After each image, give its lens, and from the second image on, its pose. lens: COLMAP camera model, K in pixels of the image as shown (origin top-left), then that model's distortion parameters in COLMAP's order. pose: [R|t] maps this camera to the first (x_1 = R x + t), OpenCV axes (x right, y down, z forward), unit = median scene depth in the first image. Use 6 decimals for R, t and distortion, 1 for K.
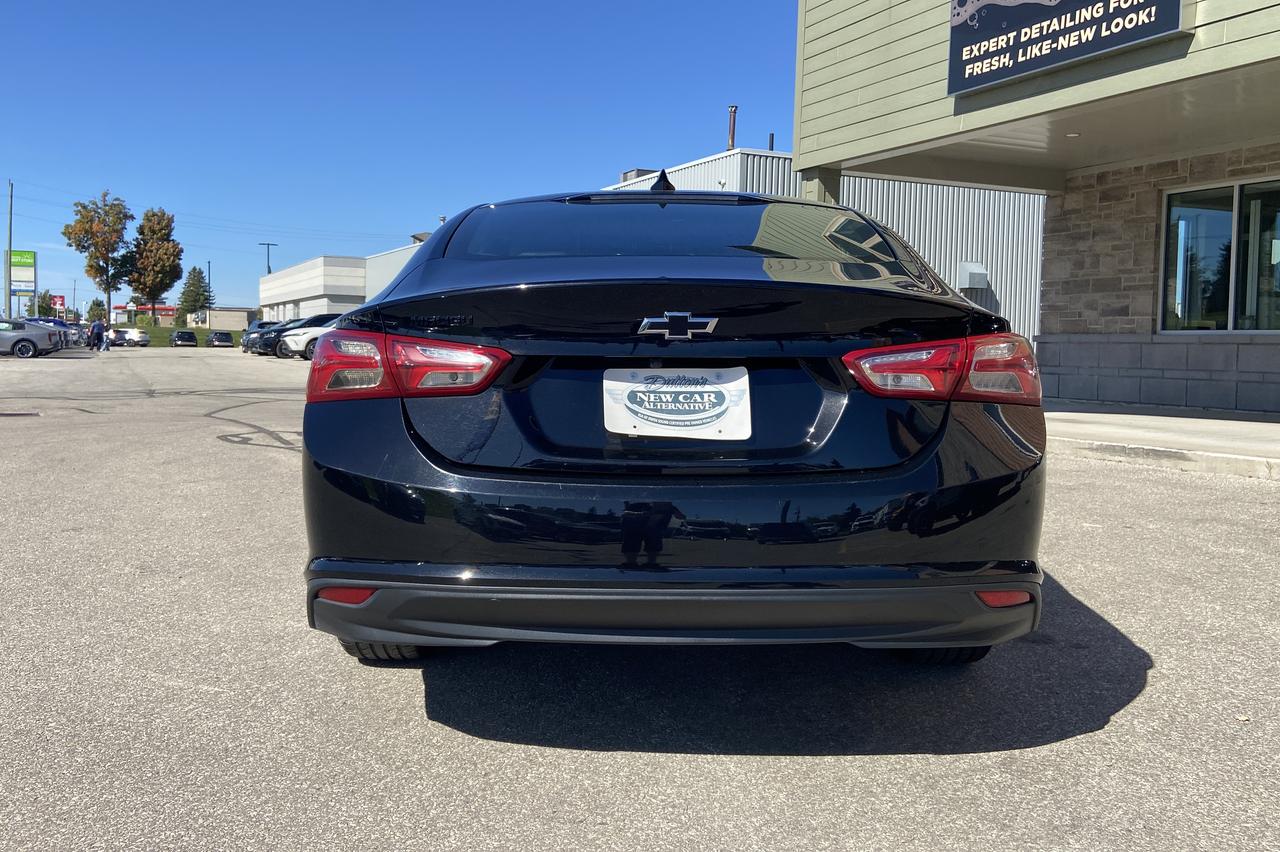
lens RADIAL K [[1068.0, 0, 639.0], [0, 1068.0, 392.2], [0, 0, 1]] dist [0.132152, -0.170465]
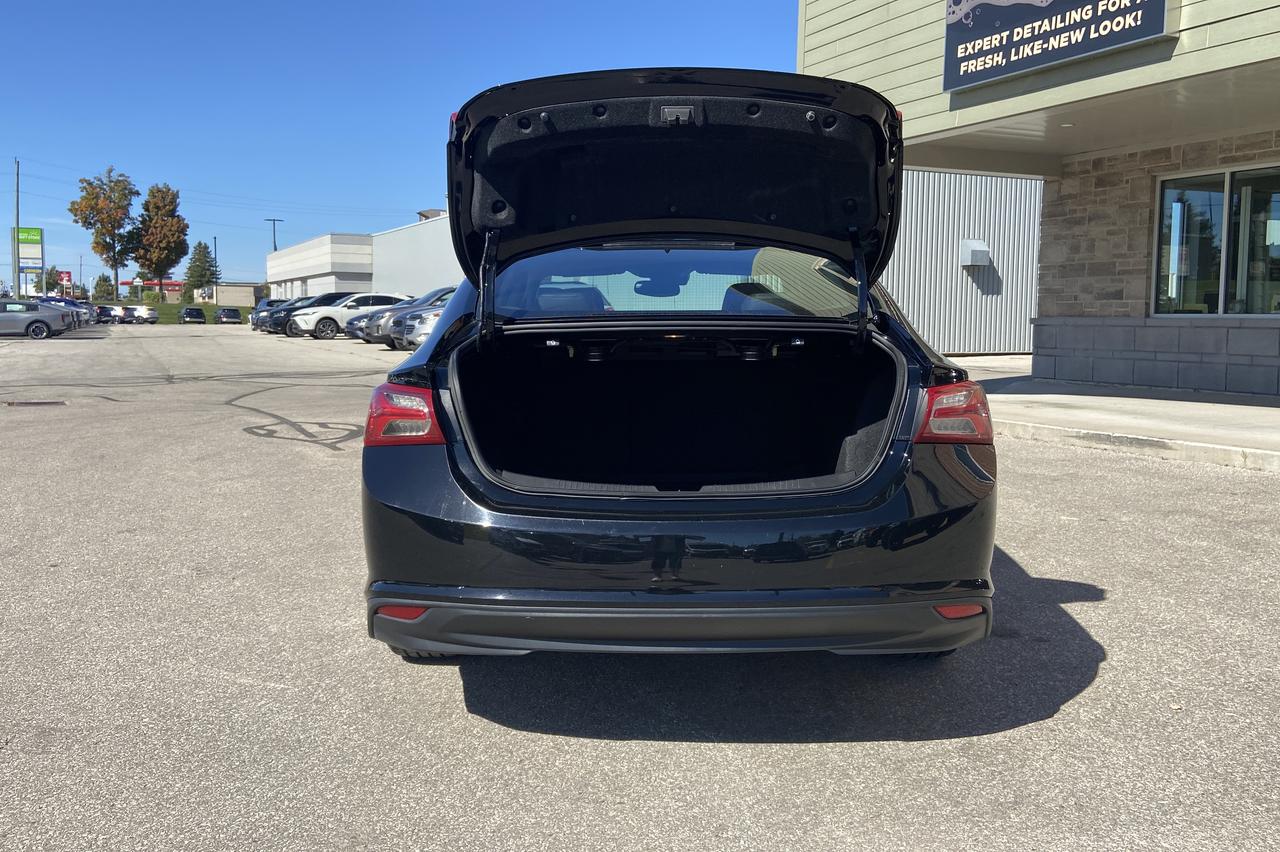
lens RADIAL K [[1068.0, 0, 639.0], [0, 1068.0, 392.2], [0, 0, 1]] dist [0.132152, -0.170465]
pose [[0.999949, -0.008126, -0.005995, -0.001082], [0.008286, 0.999599, 0.027083, -0.033995], [0.005773, -0.027131, 0.999615, -0.070788]]
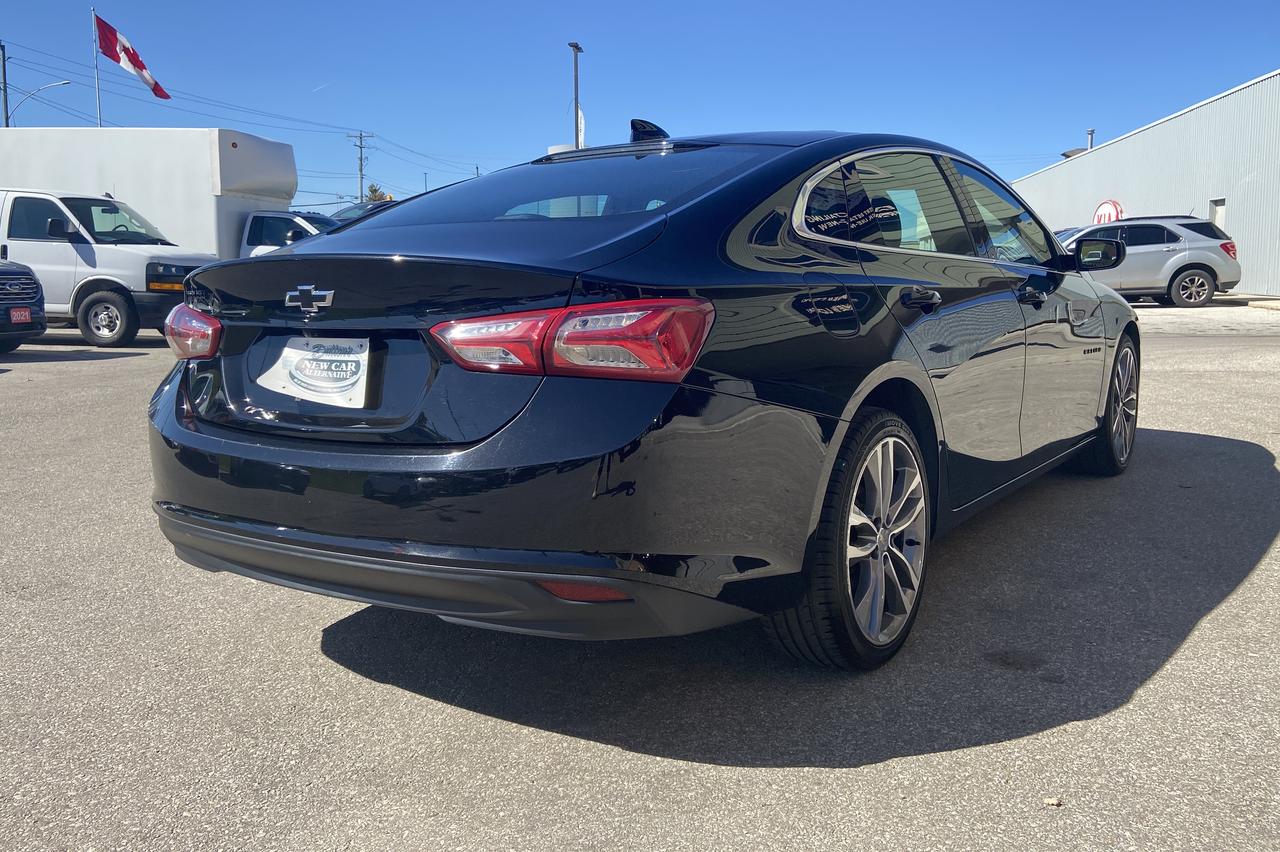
lens RADIAL K [[1068.0, 0, 639.0], [0, 1068.0, 392.2], [0, 0, 1]] dist [0.132152, -0.170465]
pose [[0.830198, 0.039953, -0.556034, 0.359054], [-0.002355, 0.997671, 0.068170, -0.017184], [0.557463, -0.055285, 0.828359, 0.114832]]
